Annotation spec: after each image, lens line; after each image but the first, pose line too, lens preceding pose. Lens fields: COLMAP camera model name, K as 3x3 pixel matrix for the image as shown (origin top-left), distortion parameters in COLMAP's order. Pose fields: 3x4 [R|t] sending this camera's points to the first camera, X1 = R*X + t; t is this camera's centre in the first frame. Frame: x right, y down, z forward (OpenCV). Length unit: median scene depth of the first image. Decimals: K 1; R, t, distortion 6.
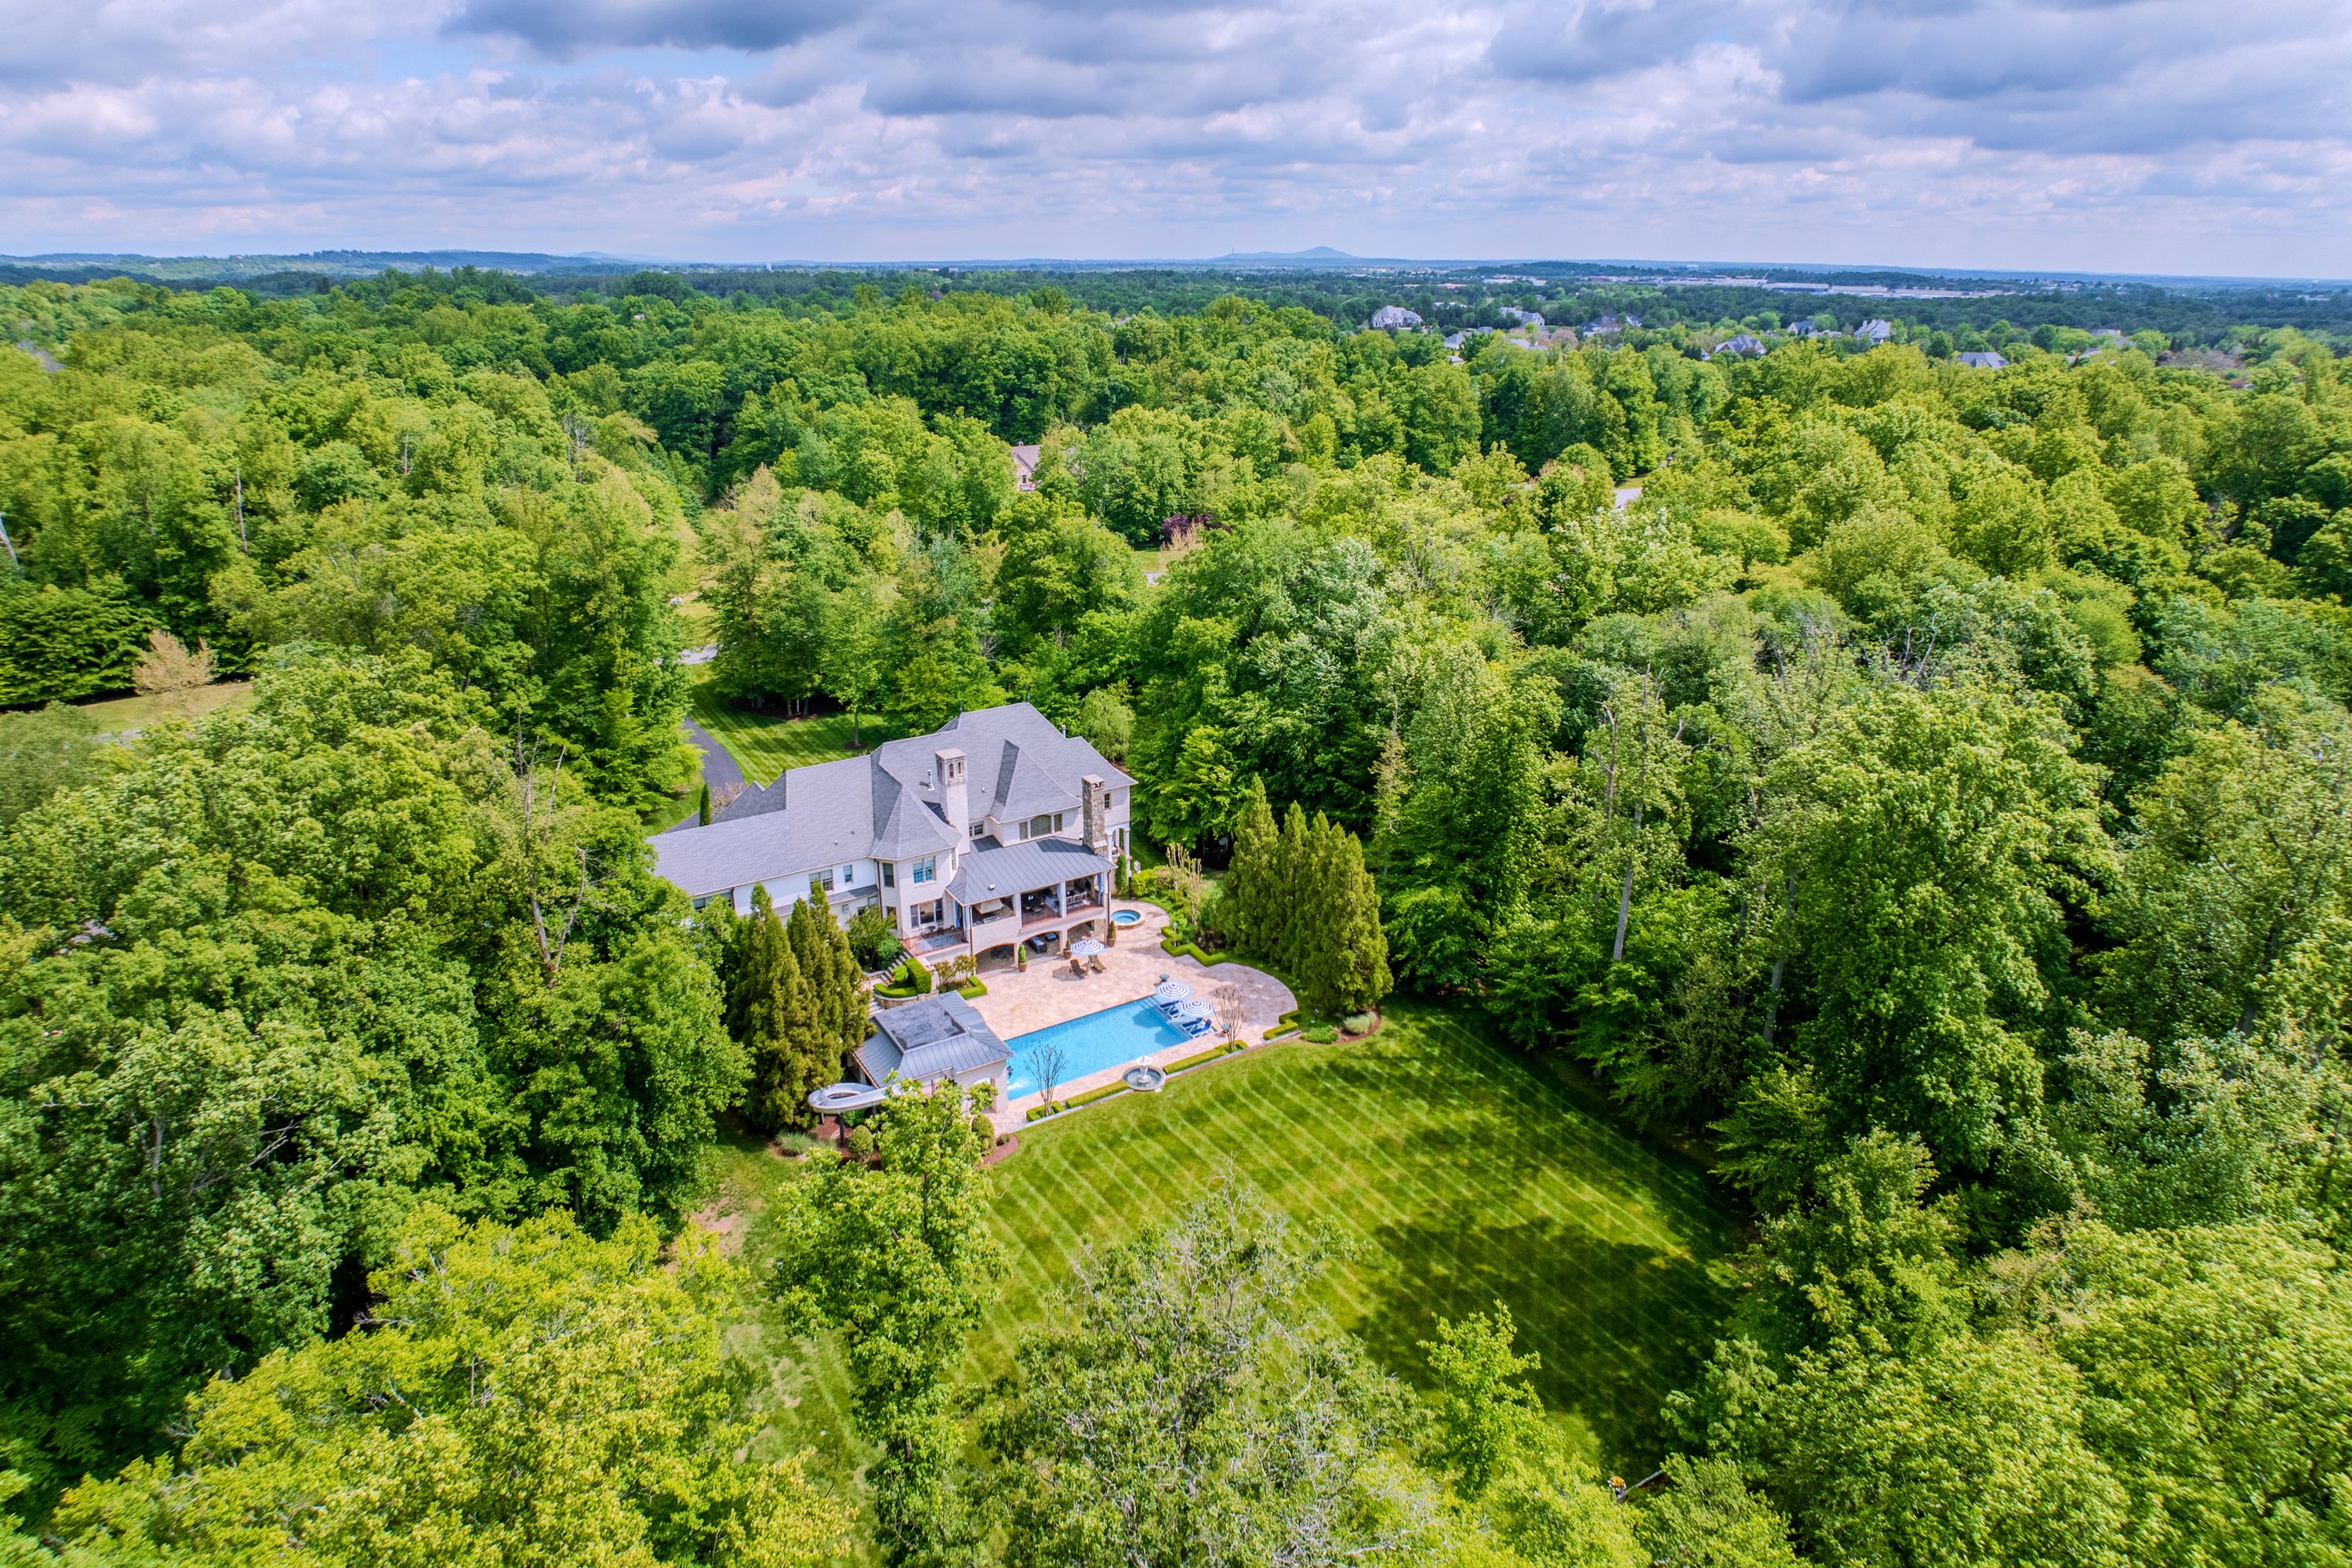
lens RADIAL K [[1400.1, 0, 1169.2], [0, 1400.1, 727.5], [0, 0, 1]] dist [-0.057814, -0.003112]
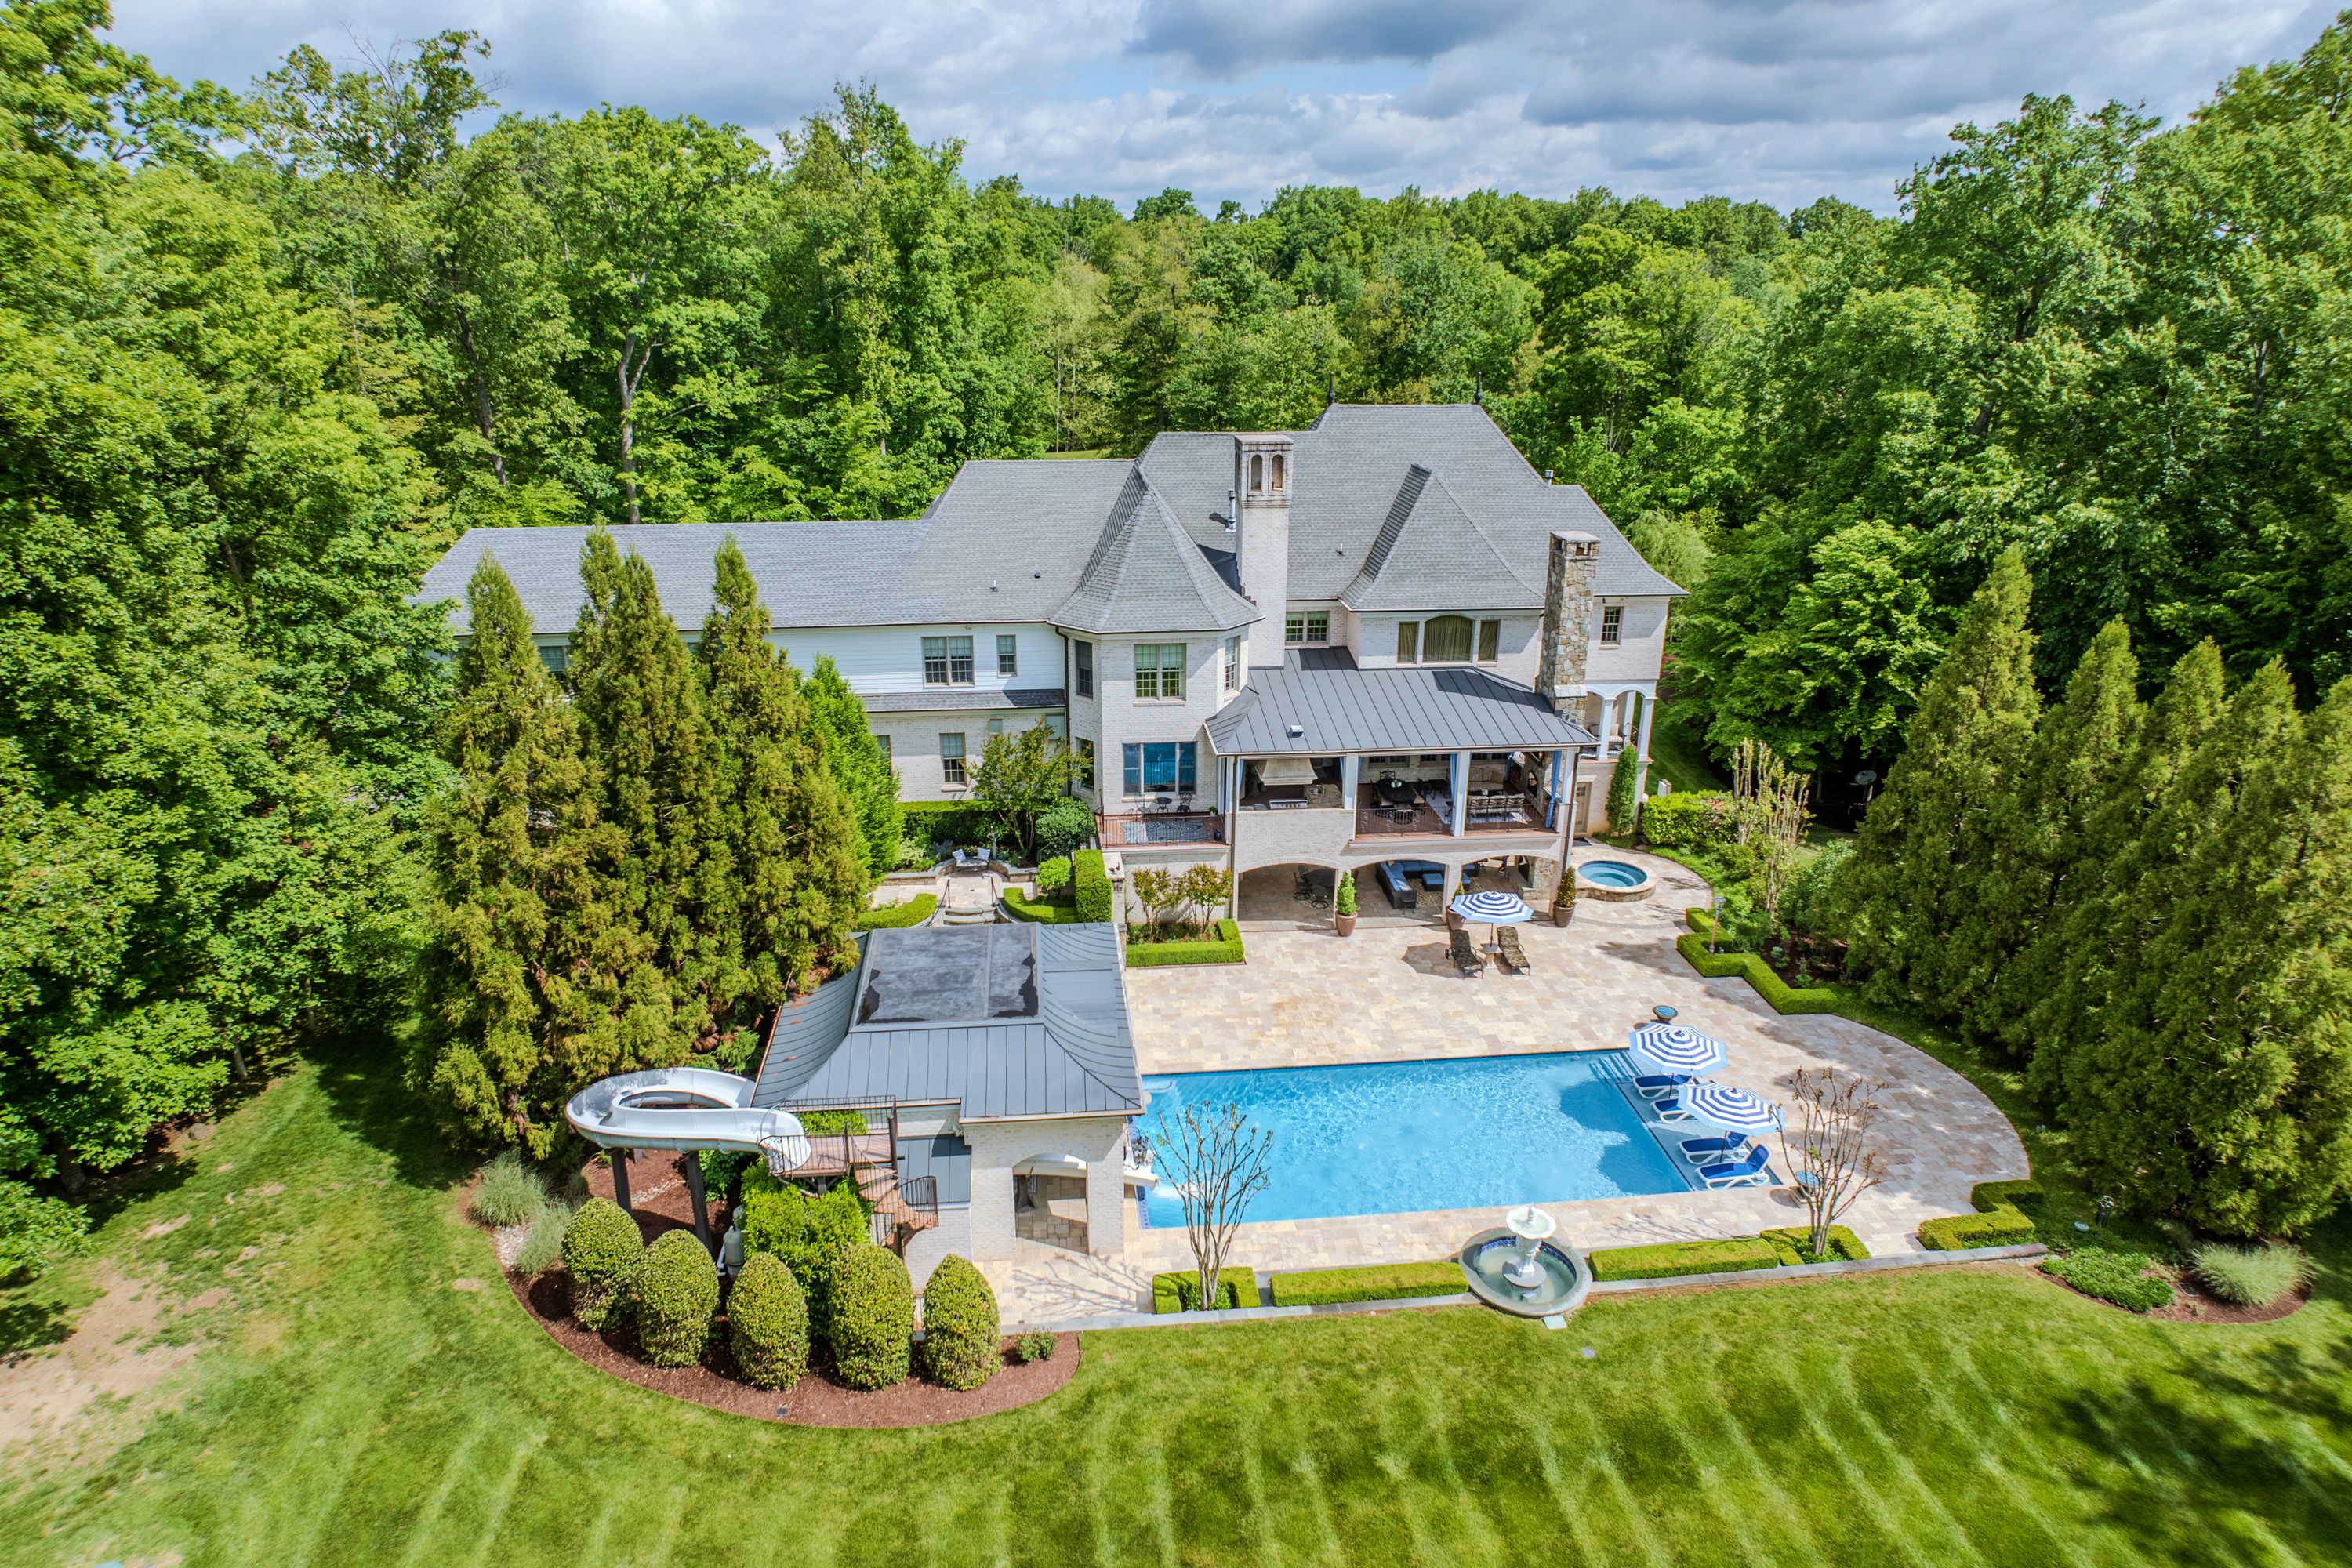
lens RADIAL K [[1399.9, 0, 1145.5], [0, 1399.9, 791.3], [0, 0, 1]] dist [-0.047264, 0.001751]
pose [[0.895794, 0.157296, -0.415706, 0.018031], [-0.145717, 0.987526, 0.059662, 0.109296], [0.419905, 0.007131, 0.907540, 0.553048]]
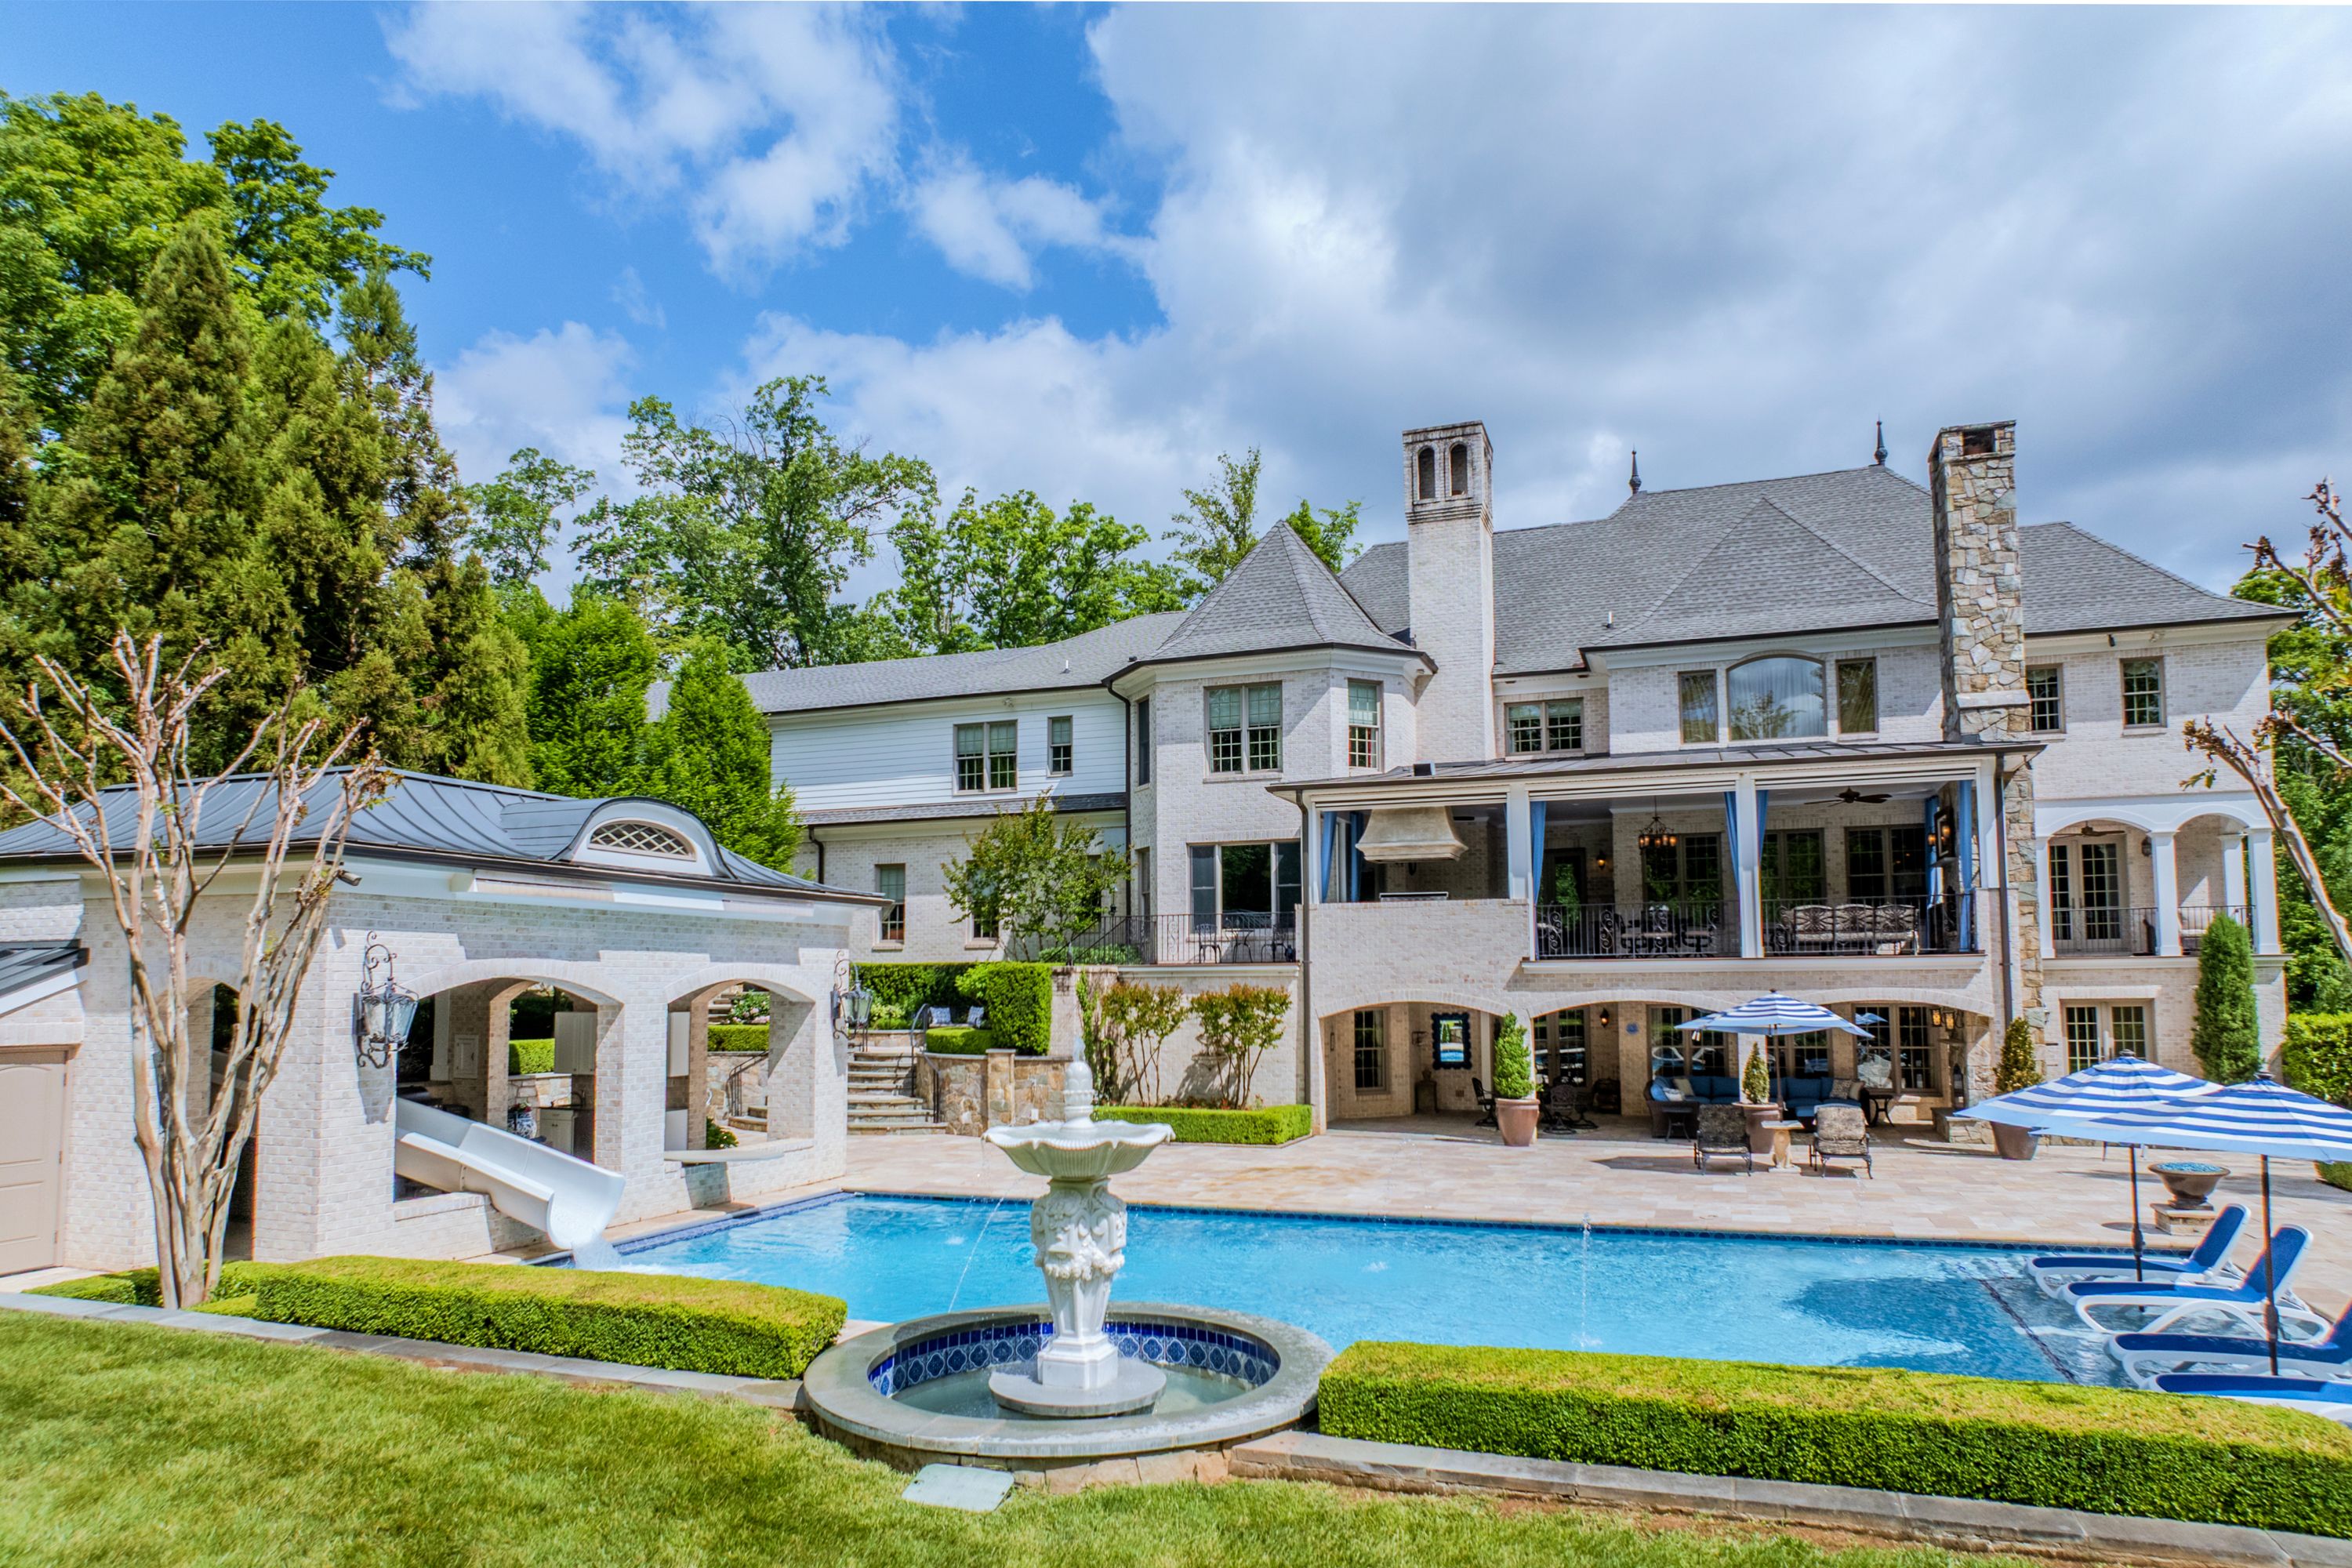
lens RADIAL K [[1431.1, 0, 1176.9], [0, 1431.1, 925.2], [0, 0, 1]] dist [-0.003246, -0.001749]
pose [[0.617909, -0.032844, -0.785563, 0.048284], [-0.245066, 0.941309, -0.232121, 0.204804], [0.747082, 0.335945, 0.573594, 0.794437]]
